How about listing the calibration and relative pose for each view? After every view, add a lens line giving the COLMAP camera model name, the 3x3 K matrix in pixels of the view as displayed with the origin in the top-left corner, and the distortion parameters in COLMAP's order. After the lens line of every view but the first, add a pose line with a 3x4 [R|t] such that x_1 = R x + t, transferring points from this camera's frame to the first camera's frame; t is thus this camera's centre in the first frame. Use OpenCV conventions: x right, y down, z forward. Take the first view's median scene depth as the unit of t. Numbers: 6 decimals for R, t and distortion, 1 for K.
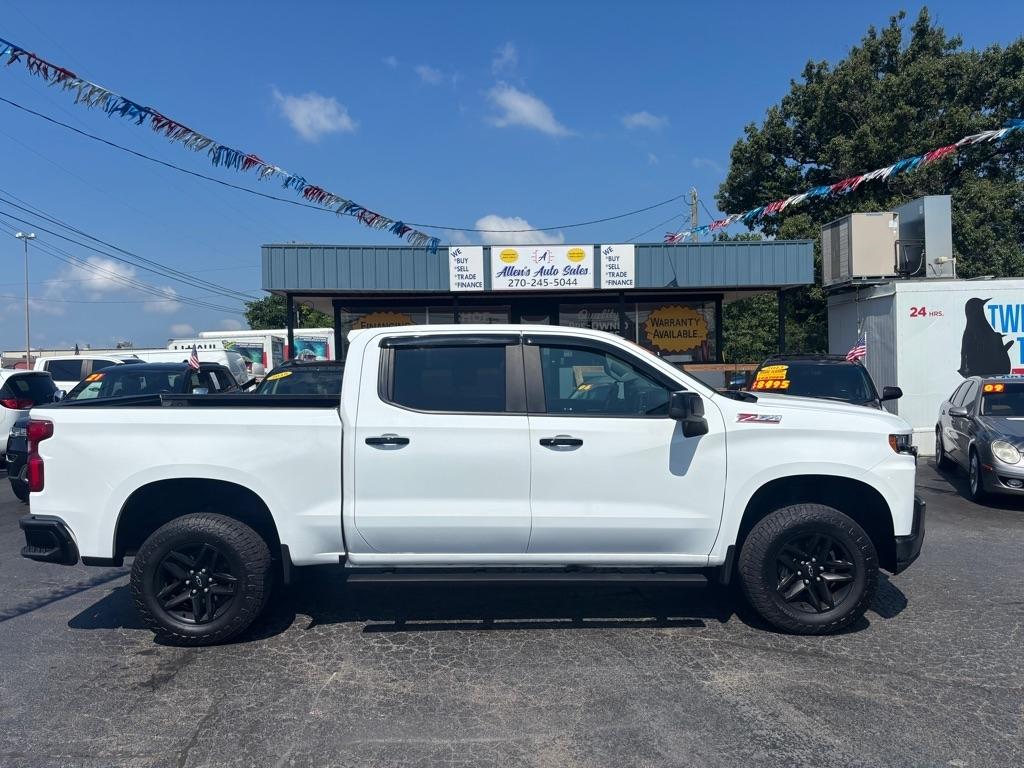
lens RADIAL K [[783.1, 0, 509.3], [0, 783.1, 379.0], [0, 0, 1]] dist [0.044834, -0.046305]
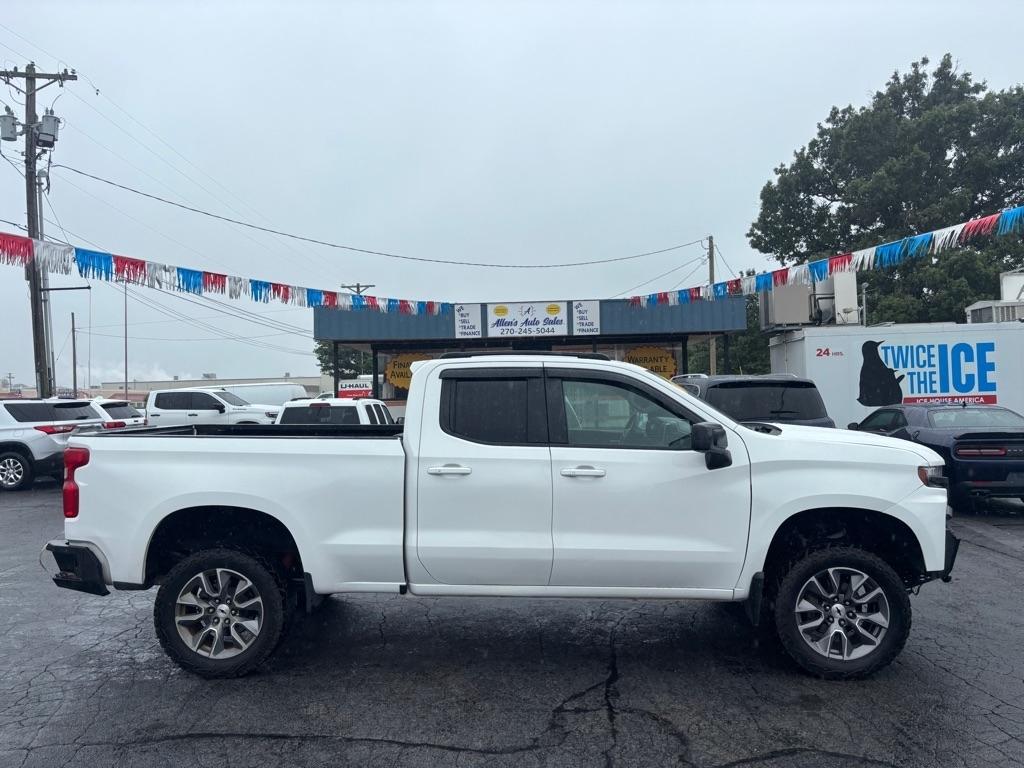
lens RADIAL K [[783.1, 0, 503.8], [0, 783.1, 380.8], [0, 0, 1]] dist [0.044834, -0.046305]
pose [[0.995337, -0.005261, -0.096314, 0.127246], [0.001937, 0.999400, -0.034572, 0.002246], [0.096438, 0.034224, 0.994750, -0.273746]]
